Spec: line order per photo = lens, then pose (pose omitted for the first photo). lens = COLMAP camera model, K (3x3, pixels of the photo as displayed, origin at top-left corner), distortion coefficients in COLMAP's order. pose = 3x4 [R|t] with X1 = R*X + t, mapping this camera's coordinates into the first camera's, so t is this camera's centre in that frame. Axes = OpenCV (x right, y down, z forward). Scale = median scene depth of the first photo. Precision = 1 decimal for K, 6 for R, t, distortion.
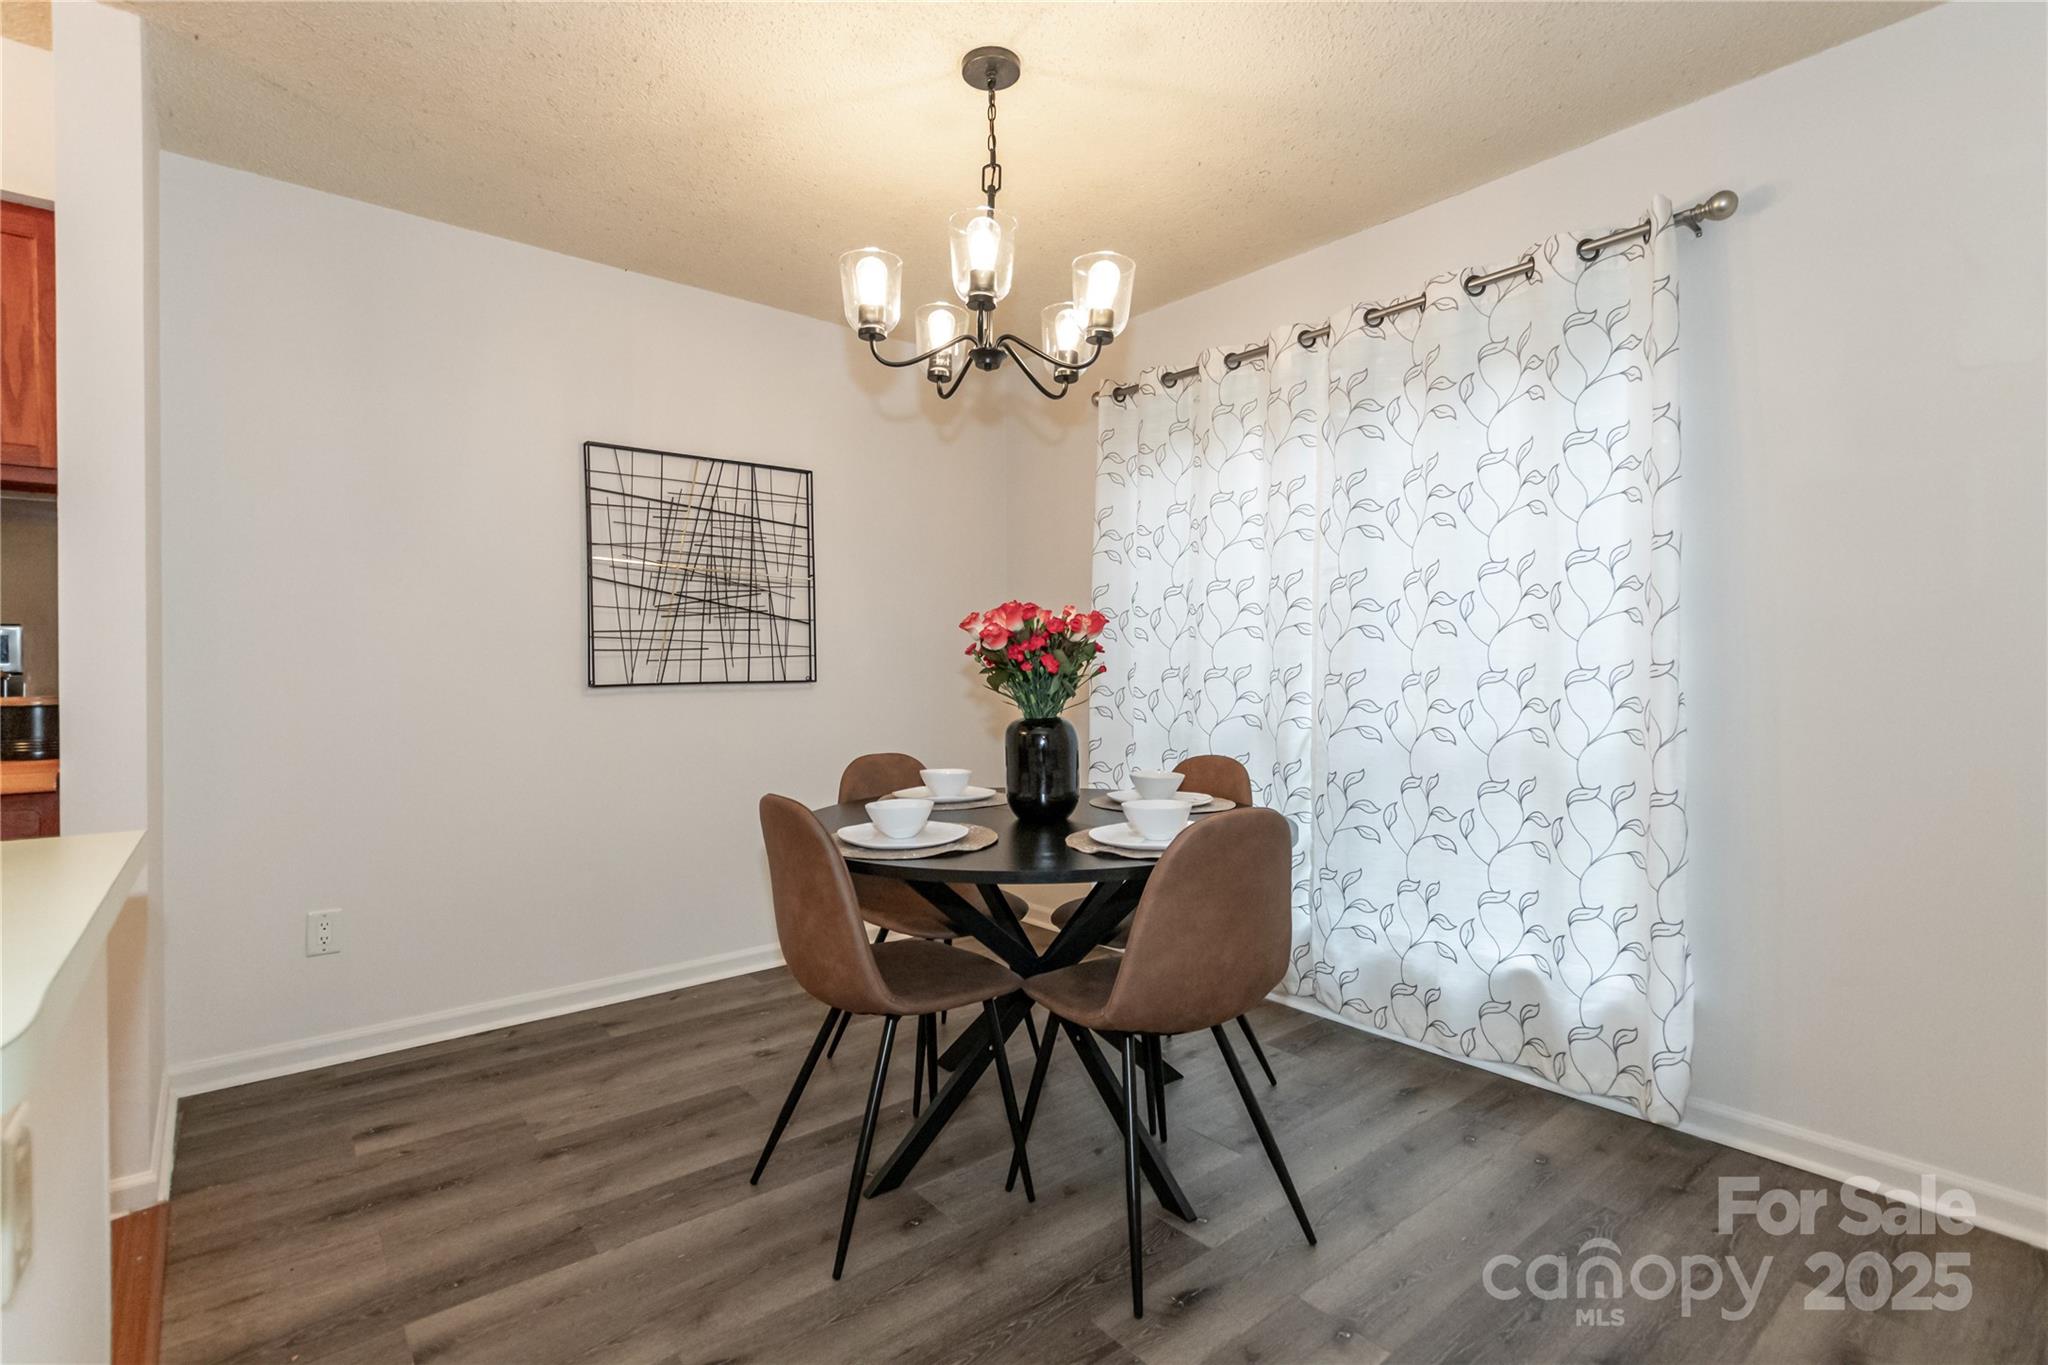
lens RADIAL K [[955.5, 0, 1006.3], [0, 955.5, 652.0], [0, 0, 1]] dist [0.002878, 0.000023]
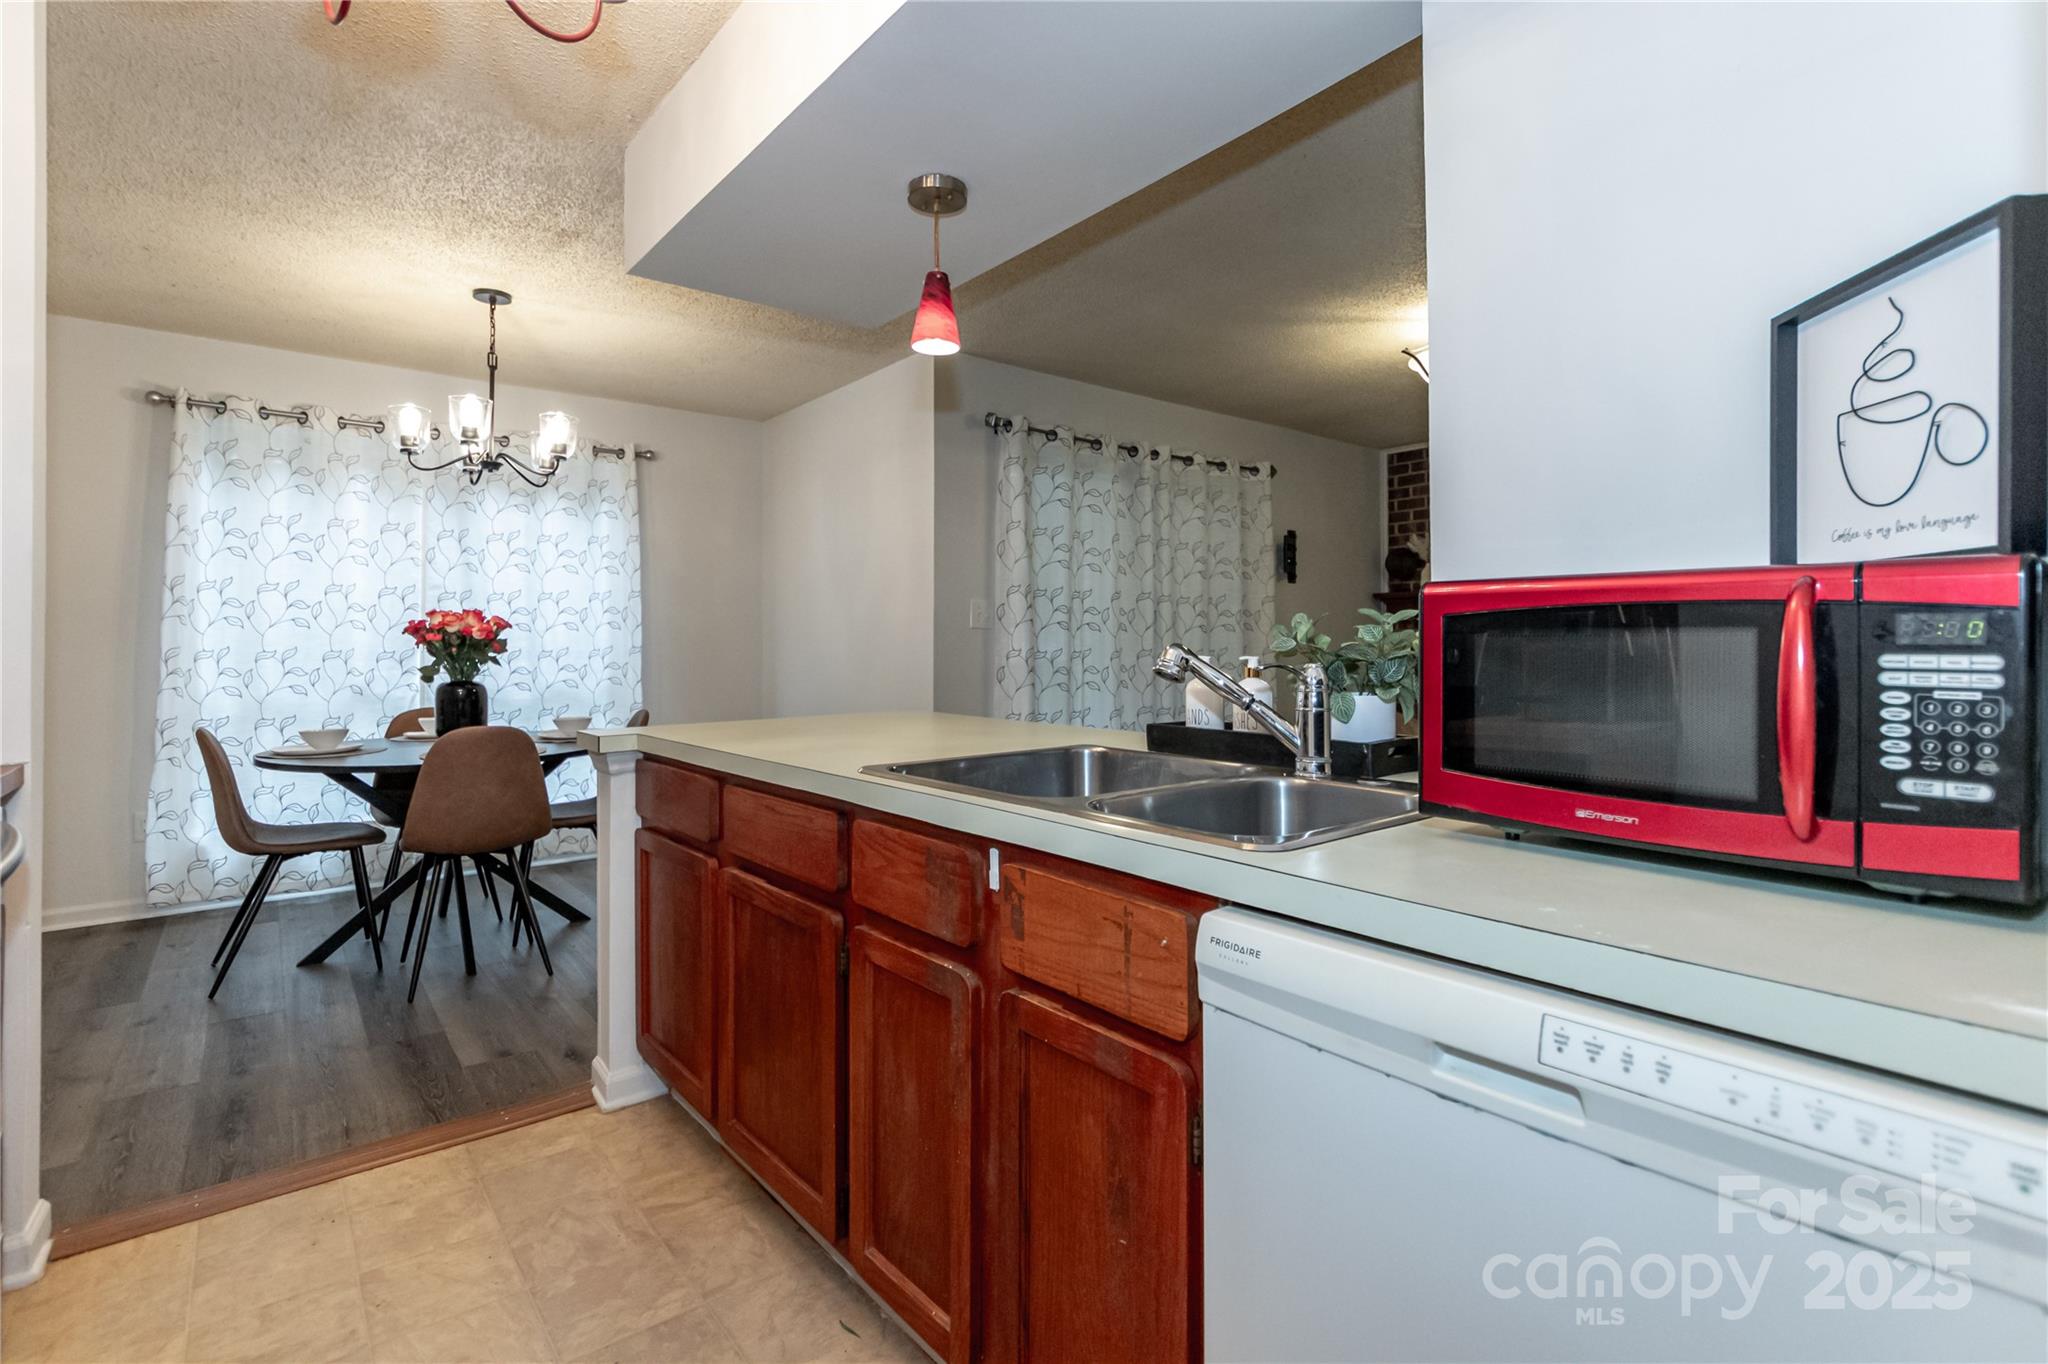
lens RADIAL K [[955.5, 0, 1006.3], [0, 955.5, 651.5], [0, 0, 1]] dist [0.002878, 0.000023]
pose [[0.012796, -0.002673, 0.999915, -1.577116], [-0.009301, 0.999953, 0.002792, 0.007238], [-0.999875, -0.009336, 0.012771, 0.067542]]
